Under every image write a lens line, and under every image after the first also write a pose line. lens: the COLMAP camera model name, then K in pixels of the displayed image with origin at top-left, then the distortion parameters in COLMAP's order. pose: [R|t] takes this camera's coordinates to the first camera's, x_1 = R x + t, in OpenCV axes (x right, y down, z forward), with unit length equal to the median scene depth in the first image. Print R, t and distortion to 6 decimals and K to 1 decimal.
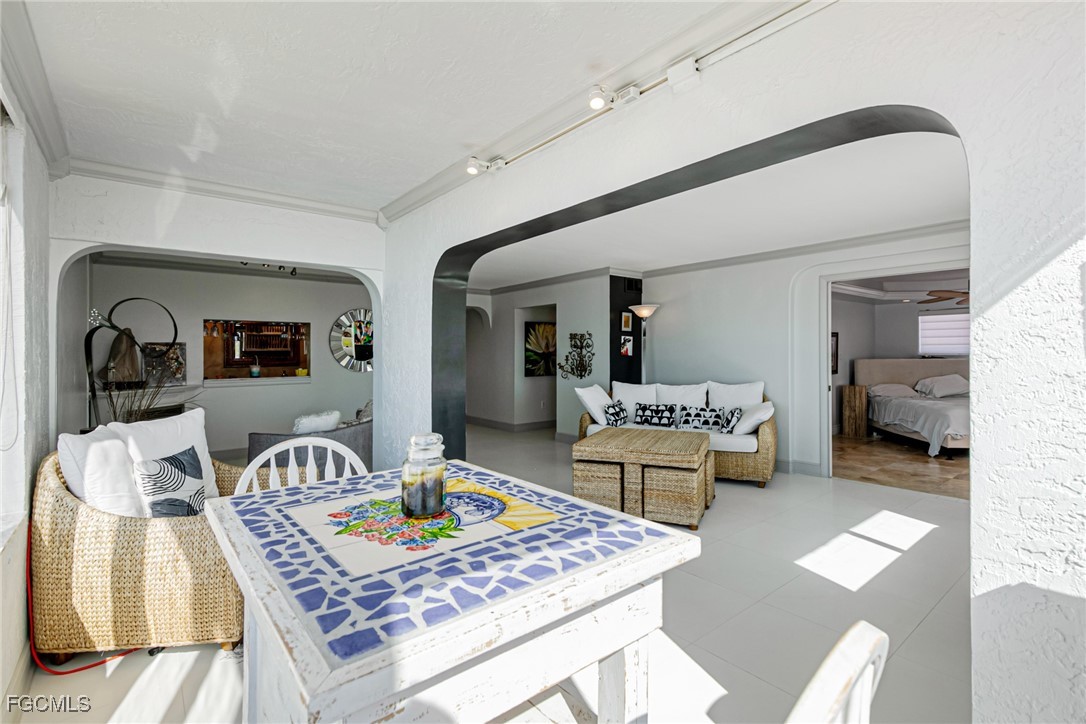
lens RADIAL K [[500.1, 0, 541.5], [0, 500.1, 359.3], [0, 0, 1]] dist [0.015341, -0.000322]
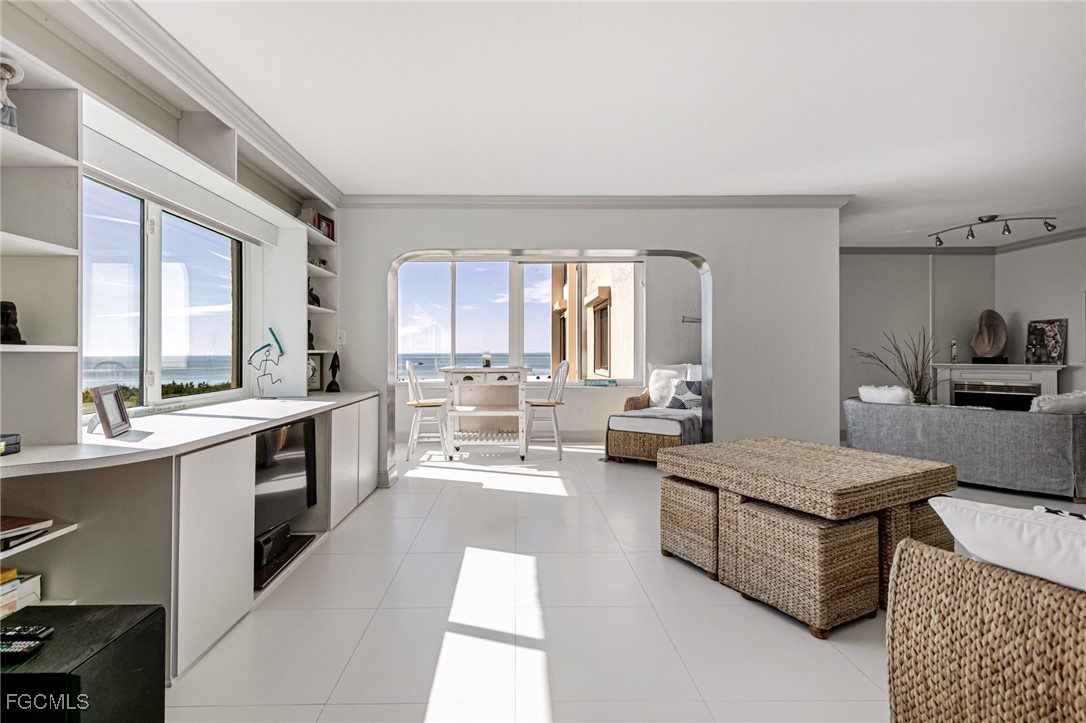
lens RADIAL K [[500.1, 0, 539.8], [0, 500.1, 357.8], [0, 0, 1]] dist [0.015341, -0.000322]
pose [[-0.600008, 0.011327, -0.799914, 1.017047], [0.006469, 0.999936, 0.009307, 0.039406], [0.799968, 0.000410, -0.600043, 1.304572]]
